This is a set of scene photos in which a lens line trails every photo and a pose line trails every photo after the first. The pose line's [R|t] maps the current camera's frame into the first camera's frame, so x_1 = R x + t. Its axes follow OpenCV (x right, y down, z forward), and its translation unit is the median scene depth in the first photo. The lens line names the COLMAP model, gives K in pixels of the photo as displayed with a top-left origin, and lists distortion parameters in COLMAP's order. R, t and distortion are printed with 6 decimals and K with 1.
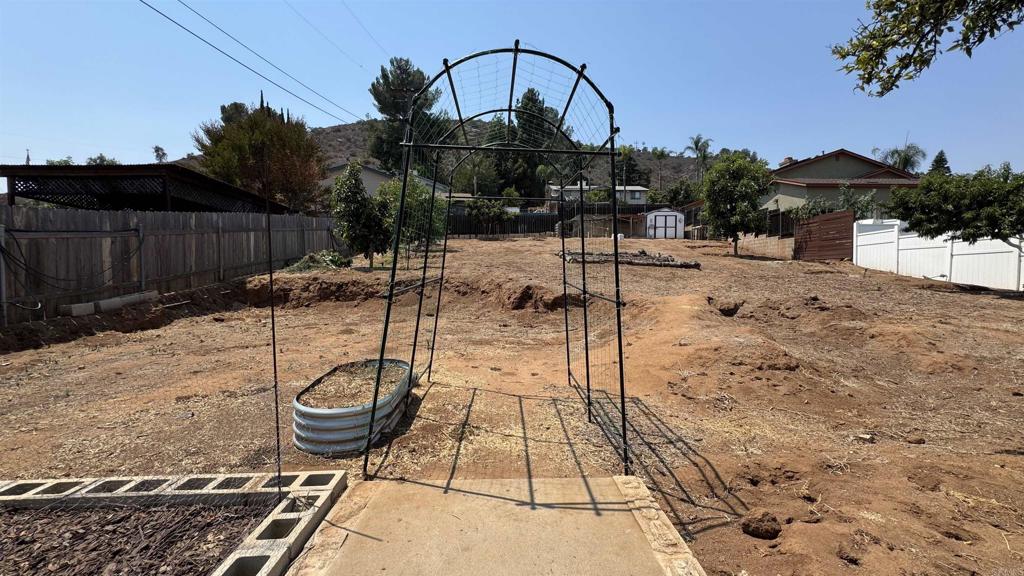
lens RADIAL K [[408.3, 0, 514.6], [0, 408.3, 289.8], [0, 0, 1]] dist [-0.008414, 0.001161]
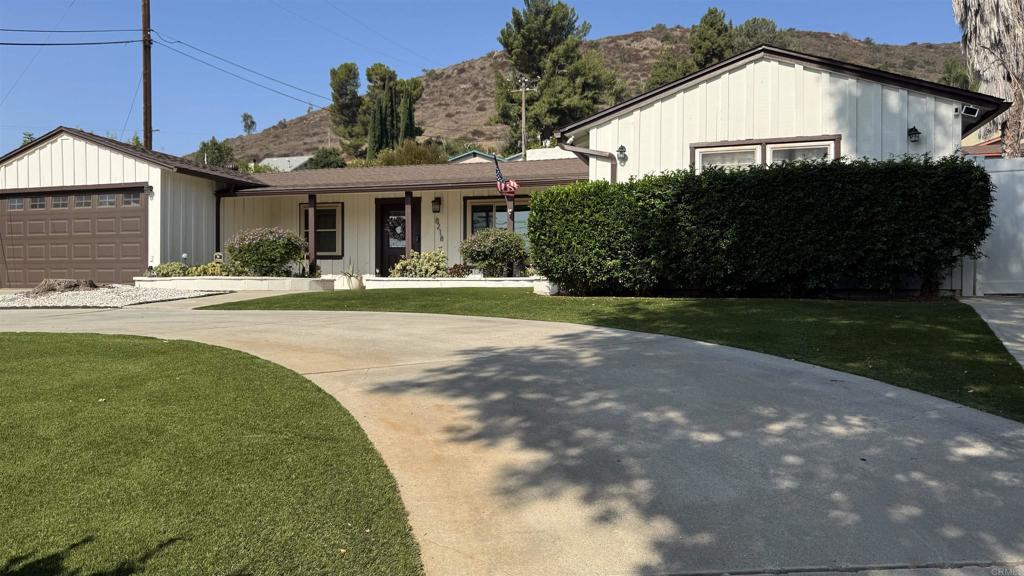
lens RADIAL K [[727.8, 0, 516.3], [0, 727.8, 290.8], [0, 0, 1]] dist [0.035793, -0.035050]
pose [[0.946360, 0.005706, -0.323064, 0.138355], [-0.017159, 0.999321, -0.032613, 0.047055], [0.322659, 0.036407, 0.945815, -0.317417]]
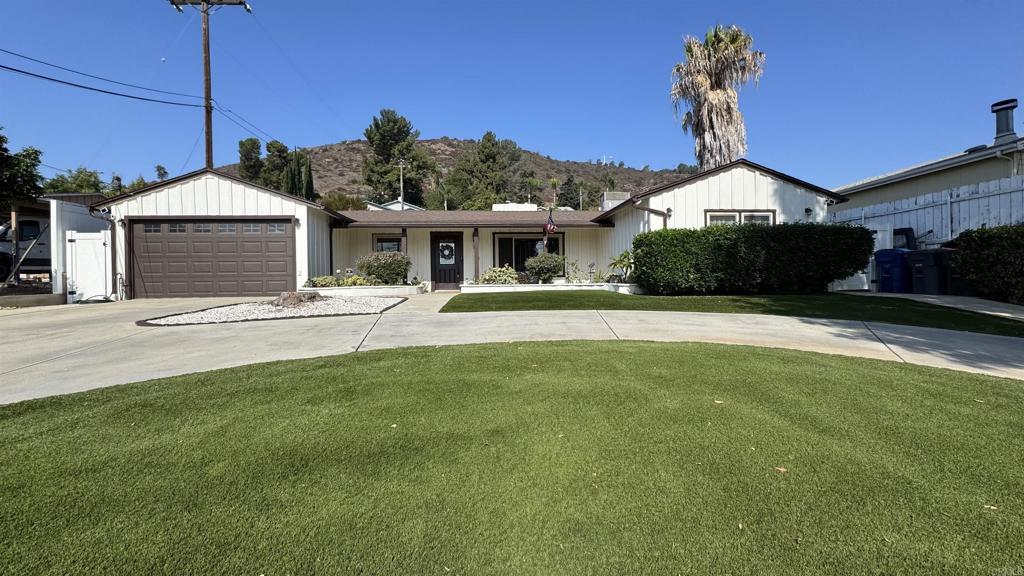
lens RADIAL K [[408.3, 0, 517.4], [0, 408.3, 286.9], [0, 0, 1]] dist [-0.008414, 0.001161]
pose [[0.998389, -0.012155, 0.055425, 0.055337], [0.013741, 0.999505, -0.028318, 0.043906], [-0.055053, 0.029034, 0.998061, -0.312383]]
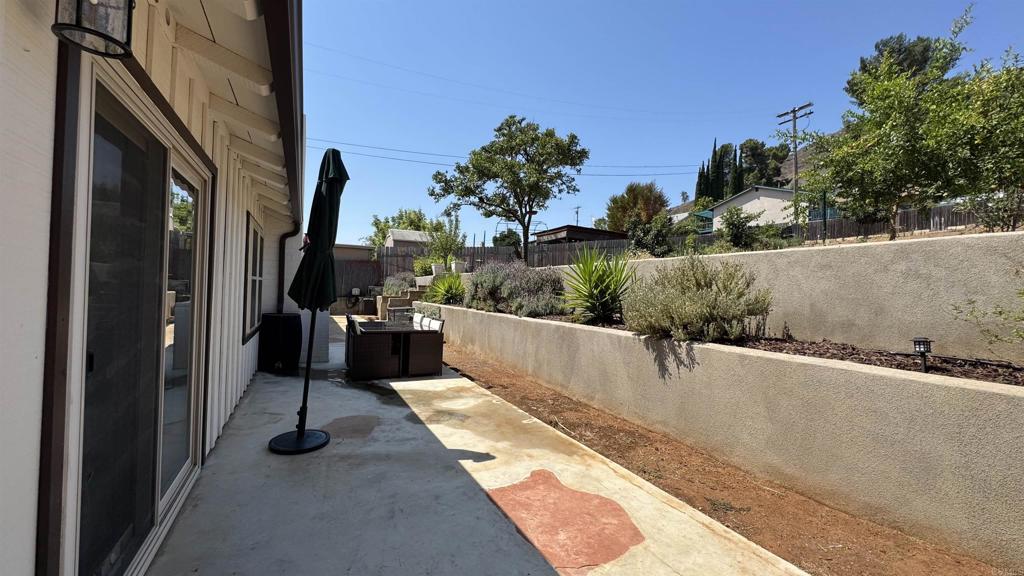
lens RADIAL K [[408.3, 0, 516.3], [0, 408.3, 285.9], [0, 0, 1]] dist [-0.008414, 0.001161]
pose [[0.424374, 0.001691, -0.905485, 0.154615], [-0.054197, 0.998253, -0.023536, 0.013322], [0.903864, 0.059063, 0.423724, -0.031989]]
